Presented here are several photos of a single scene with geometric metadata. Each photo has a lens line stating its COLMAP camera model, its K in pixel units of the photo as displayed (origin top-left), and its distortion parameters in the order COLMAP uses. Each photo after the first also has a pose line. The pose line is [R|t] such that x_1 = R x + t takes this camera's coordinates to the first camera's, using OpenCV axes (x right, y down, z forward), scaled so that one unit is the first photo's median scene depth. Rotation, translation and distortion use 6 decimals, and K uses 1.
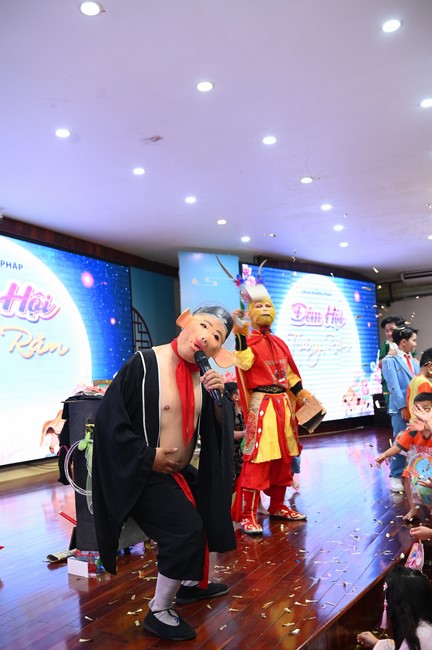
lens RADIAL K [[640.6, 0, 215.1], [0, 640.6, 325.2], [0, 0, 1]] dist [-0.021789, 0.000000]
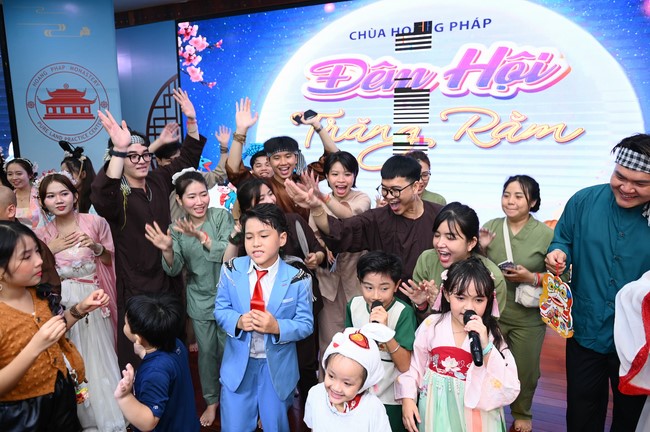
lens RADIAL K [[444.1, 0, 327.1], [0, 444.1, 213.9], [0, 0, 1]] dist [-0.010404, 0.001870]
pose [[0.049532, 0.242297, -0.968937, 0.199161], [0.109797, 0.962927, 0.246406, -0.021106], [0.992719, -0.118591, 0.021092, 0.665927]]
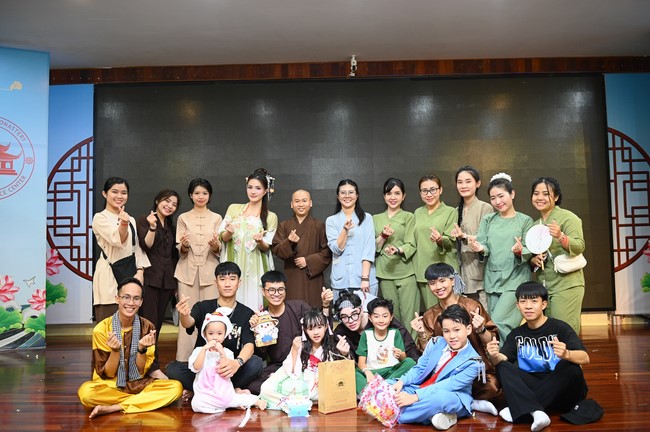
lens RADIAL K [[597.6, 0, 331.7], [0, 597.6, 214.6], [0, 0, 1]] dist [-0.011566, 0.000000]
pose [[0.440739, 0.000735, -0.897635, 0.380686], [0.087487, 0.995204, 0.043771, 0.014137], [0.893362, -0.097823, 0.438561, 0.432645]]
